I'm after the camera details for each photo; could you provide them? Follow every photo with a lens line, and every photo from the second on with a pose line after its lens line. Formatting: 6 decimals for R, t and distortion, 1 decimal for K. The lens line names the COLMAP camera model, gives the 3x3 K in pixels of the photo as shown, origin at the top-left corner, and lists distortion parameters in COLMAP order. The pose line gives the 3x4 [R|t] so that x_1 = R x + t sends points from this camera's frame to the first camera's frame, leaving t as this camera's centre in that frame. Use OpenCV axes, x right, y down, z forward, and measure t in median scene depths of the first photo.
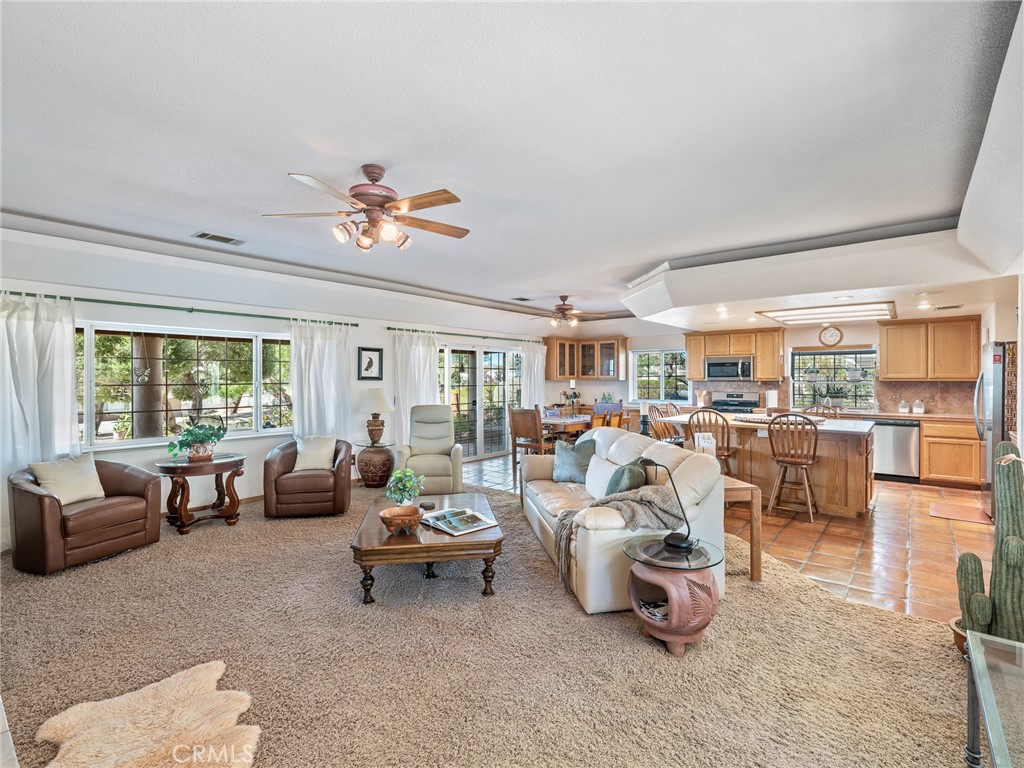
lens RADIAL K [[499.8, 0, 506.3], [0, 499.8, 383.2], [0, 0, 1]] dist [0.001902, 0.000188]
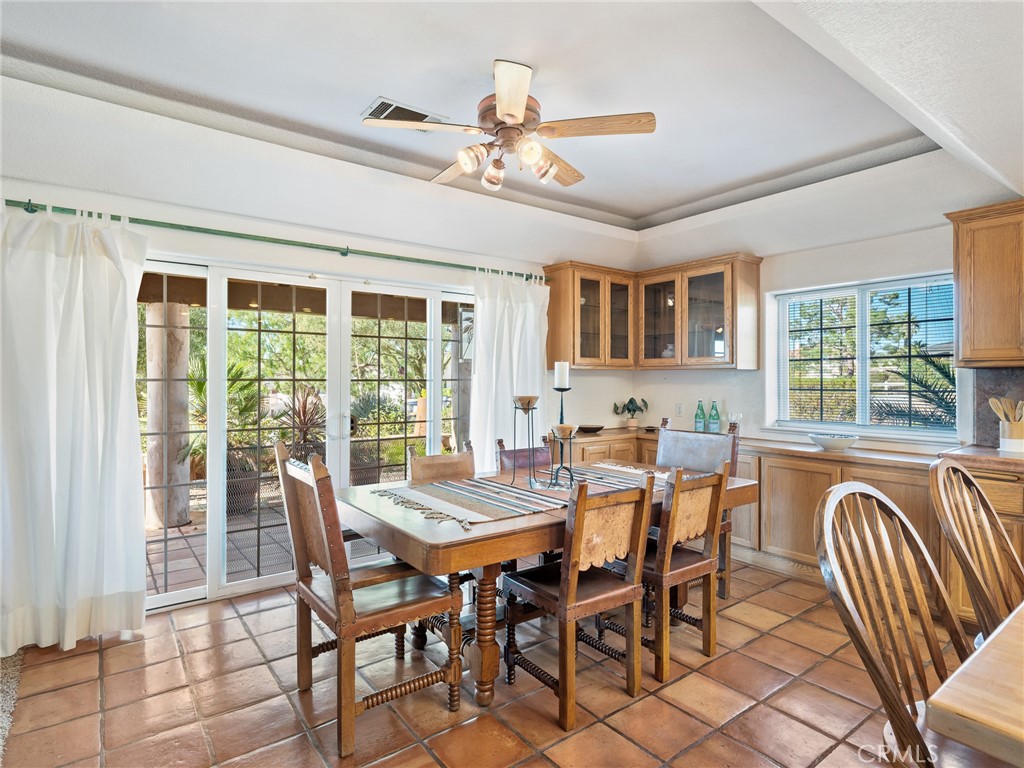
lens RADIAL K [[540.3, 0, 512.0], [0, 540.3, 384.0], [0, 0, 1]] dist [-0.000999, -0.000437]
pose [[0.972012, 0.003637, -0.234905, 0.275893], [-0.003739, 0.999993, 0.000011, 0.010655], [0.234903, 0.000868, 0.972018, 0.986532]]
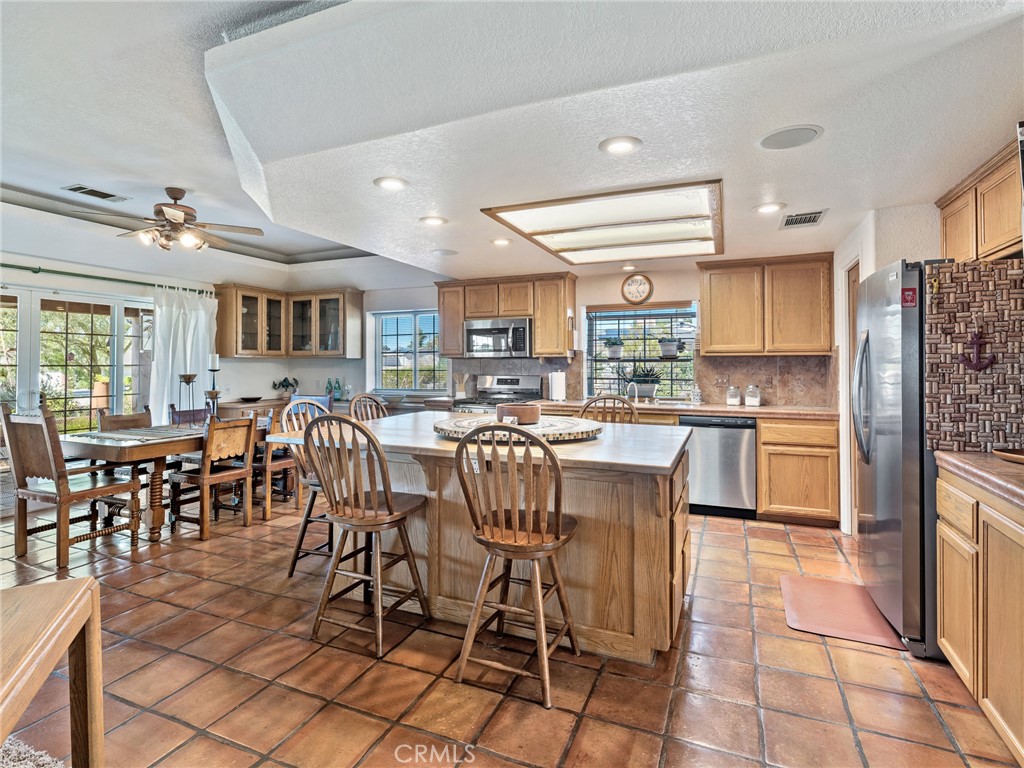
lens RADIAL K [[521.8, 0, 508.6], [0, 521.8, 359.1], [0, 0, 1]] dist [0.000819, 0.000575]
pose [[0.961591, 0.002603, 0.274472, 0.427544], [0.003187, 0.999782, -0.020649, 0.016321], [-0.274466, 0.020731, 0.961373, 0.558277]]
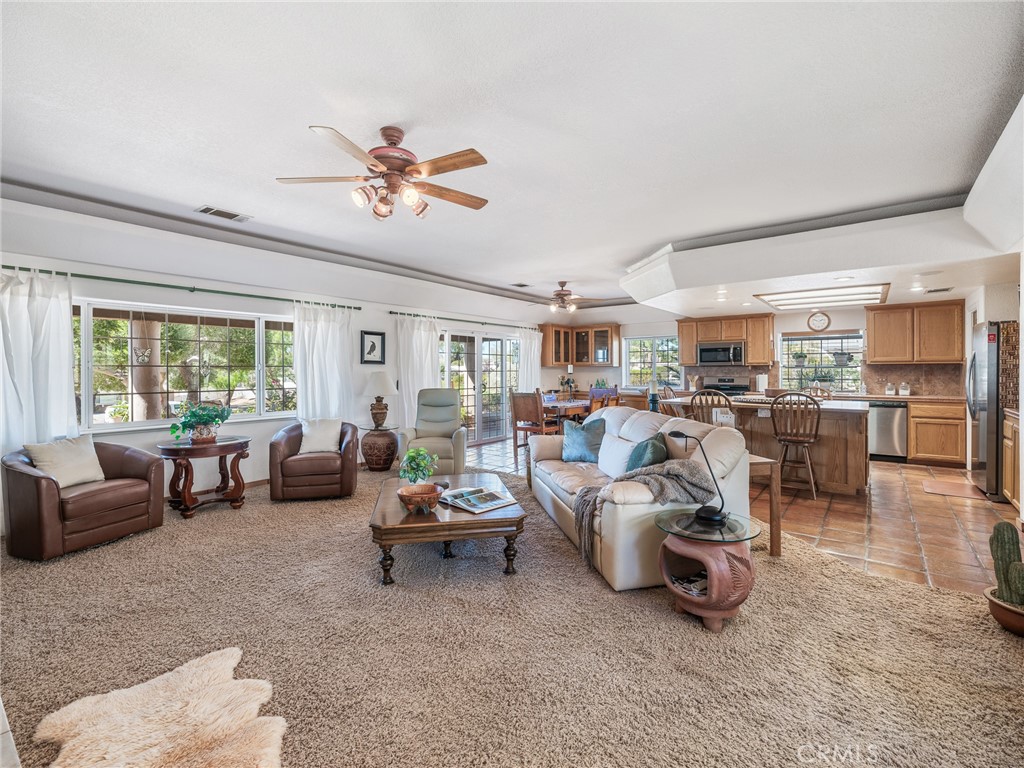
lens RADIAL K [[480.2, 0, 505.6], [0, 480.2, 375.9], [0, 0, 1]] dist [0.001431, 0.000526]
pose [[0.999542, -0.004416, 0.029938, -0.041643], [0.004432, 0.999990, -0.000477, 0.022082], [-0.029936, 0.000609, 0.999552, 0.037382]]
